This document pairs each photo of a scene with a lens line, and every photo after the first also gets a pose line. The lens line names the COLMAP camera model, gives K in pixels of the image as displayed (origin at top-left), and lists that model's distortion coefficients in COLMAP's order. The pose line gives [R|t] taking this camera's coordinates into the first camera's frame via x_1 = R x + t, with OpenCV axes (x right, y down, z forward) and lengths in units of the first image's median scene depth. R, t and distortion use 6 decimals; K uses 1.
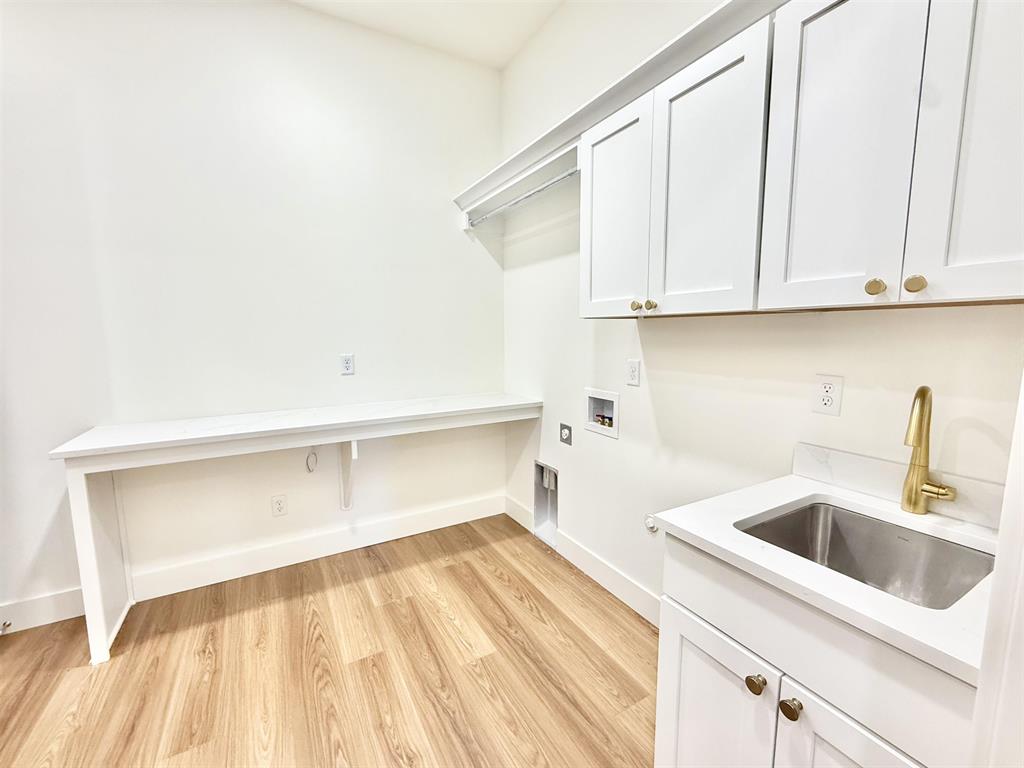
lens RADIAL K [[429.7, 0, 511.5], [0, 429.7, 384.8], [0, 0, 1]] dist [0.000347, -0.000826]
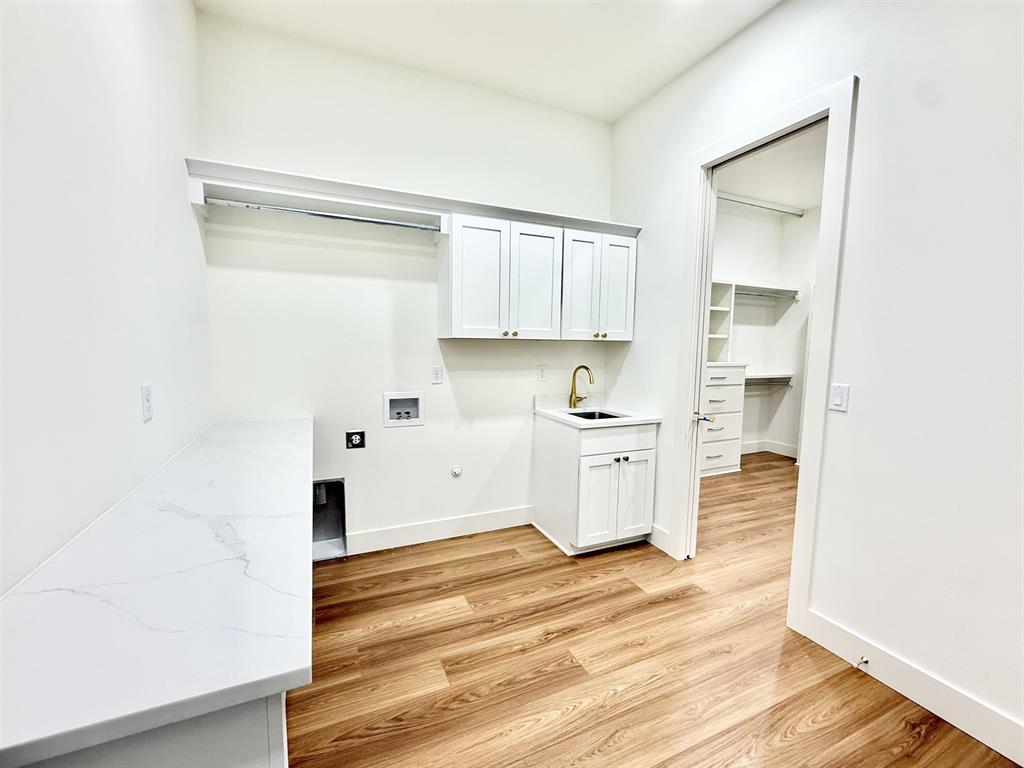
lens RADIAL K [[429.7, 0, 511.5], [0, 429.7, 384.8], [0, 0, 1]] dist [0.000347, -0.000826]
pose [[0.091513, -0.089404, 0.991782, -1.181848], [0.108886, 0.990888, 0.079276, -0.086388], [-0.989833, 0.100737, 0.100414, 0.635739]]
